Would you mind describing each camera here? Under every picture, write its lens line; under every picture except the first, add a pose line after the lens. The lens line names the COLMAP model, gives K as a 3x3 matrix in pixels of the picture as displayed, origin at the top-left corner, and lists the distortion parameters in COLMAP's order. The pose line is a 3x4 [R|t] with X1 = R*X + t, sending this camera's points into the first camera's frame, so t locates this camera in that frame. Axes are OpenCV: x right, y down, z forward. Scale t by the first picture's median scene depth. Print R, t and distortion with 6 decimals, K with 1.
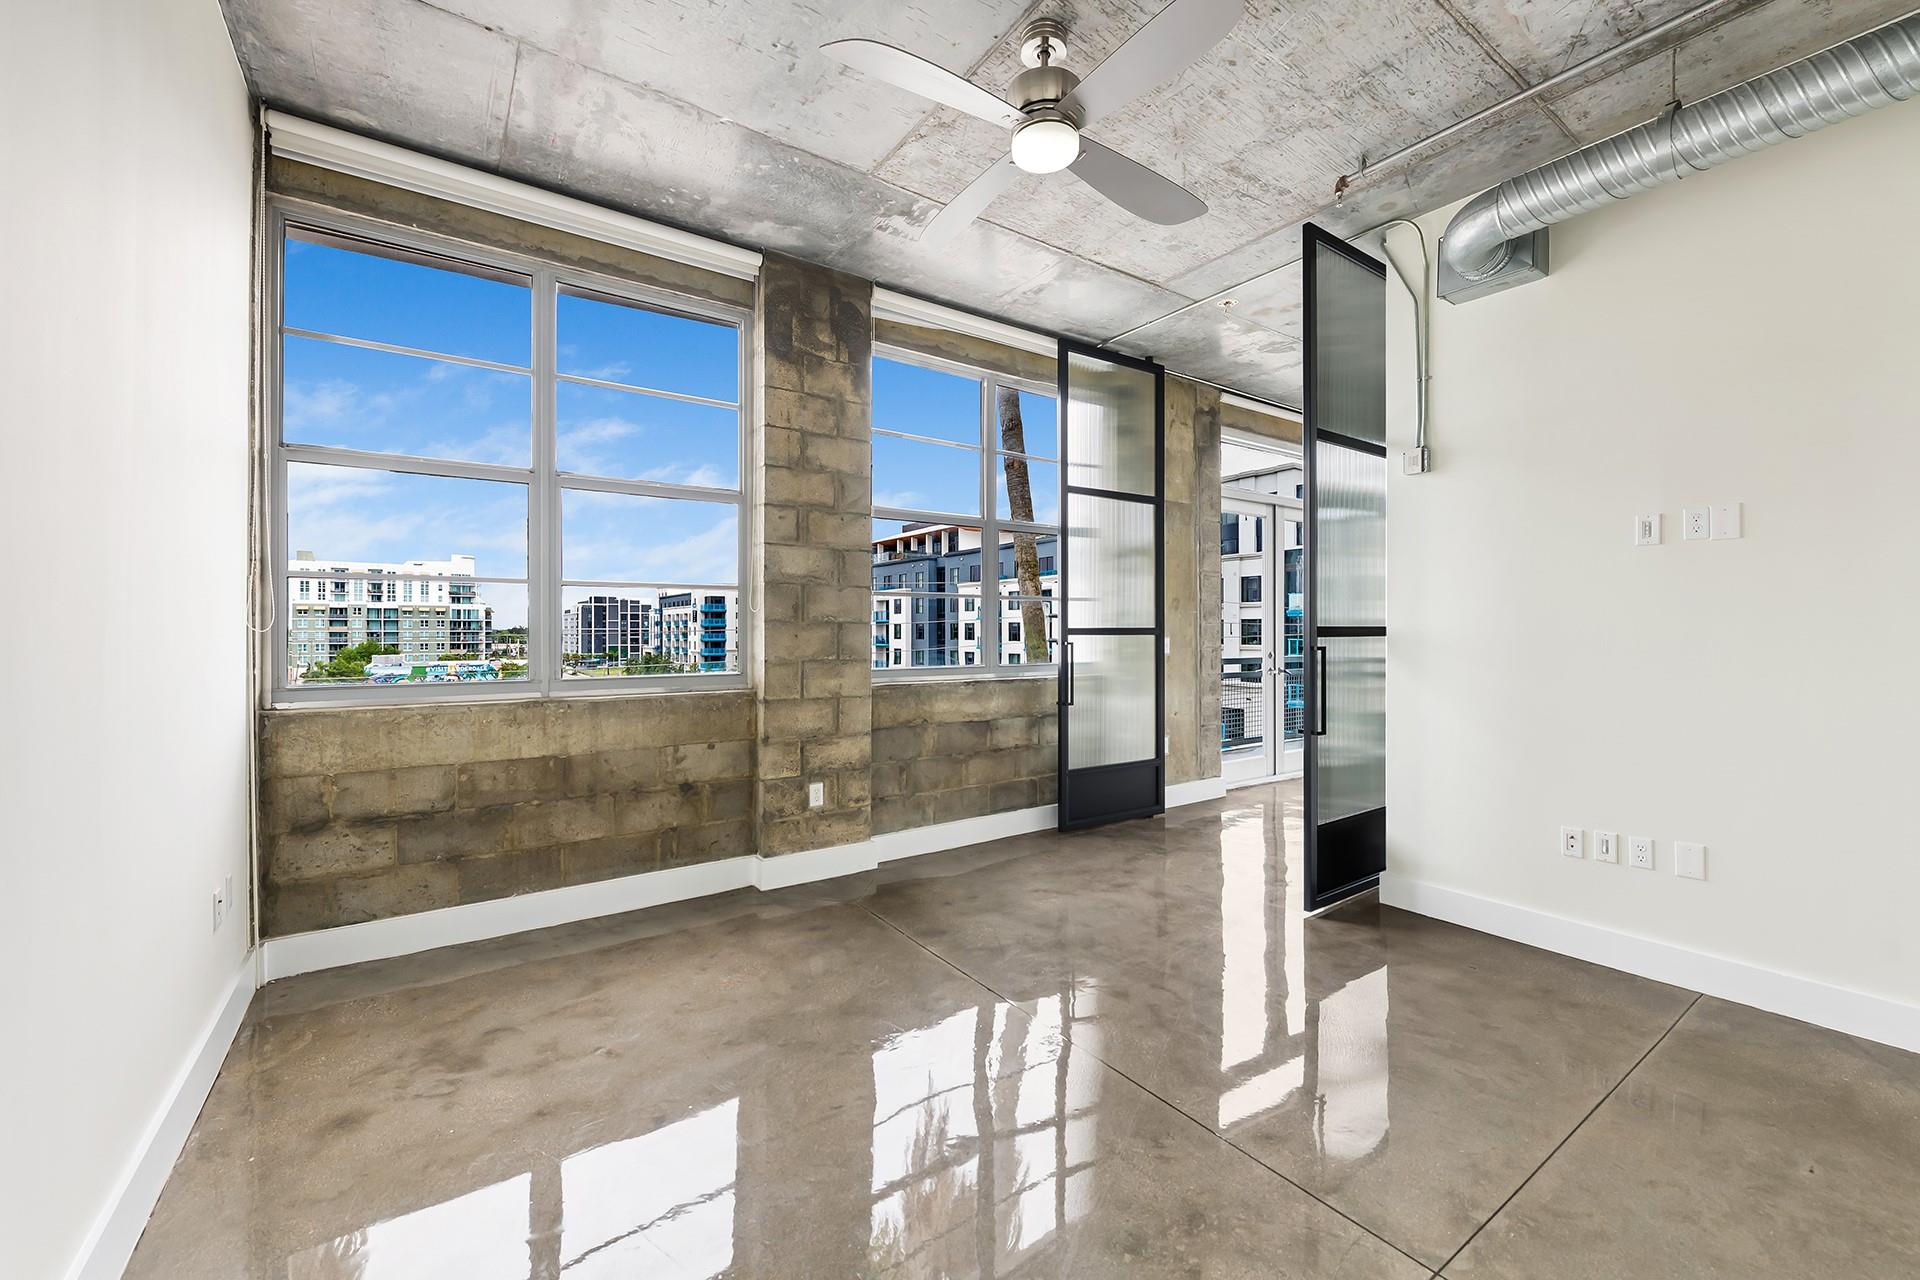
lens RADIAL K [[765.5, 0, 970.4], [0, 765.5, 630.4], [0, 0, 1]] dist [0.001533, -0.004645]
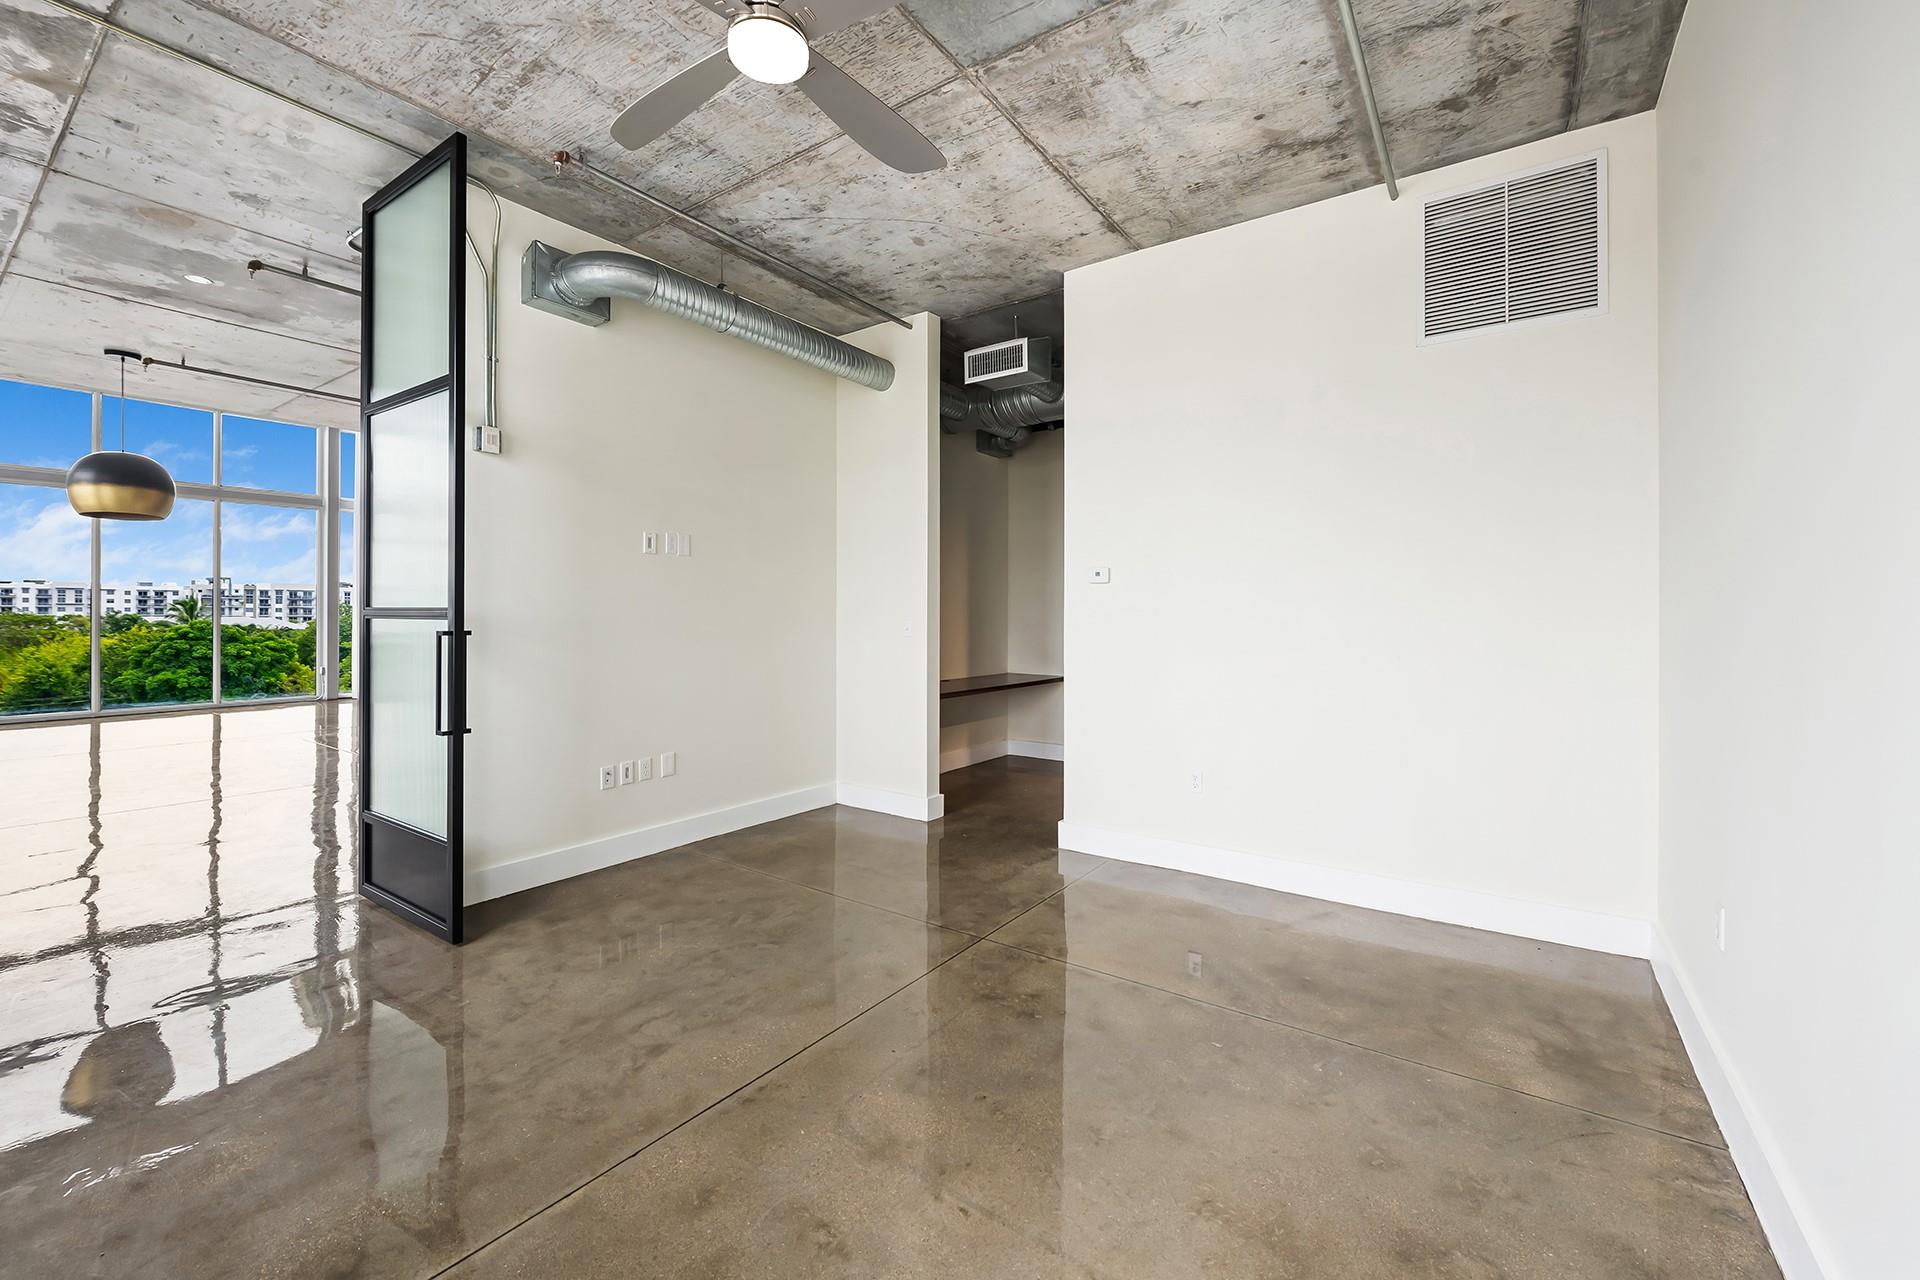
lens RADIAL K [[773.5, 0, 962.5], [0, 773.5, 614.5], [0, 0, 1]] dist [0.000531, 0.000167]
pose [[-0.337568, -0.000415, 0.941301, -0.702112], [-0.002128, 0.999998, -0.000322, 0.001874], [-0.941299, -0.002112, -0.337568, 0.963210]]
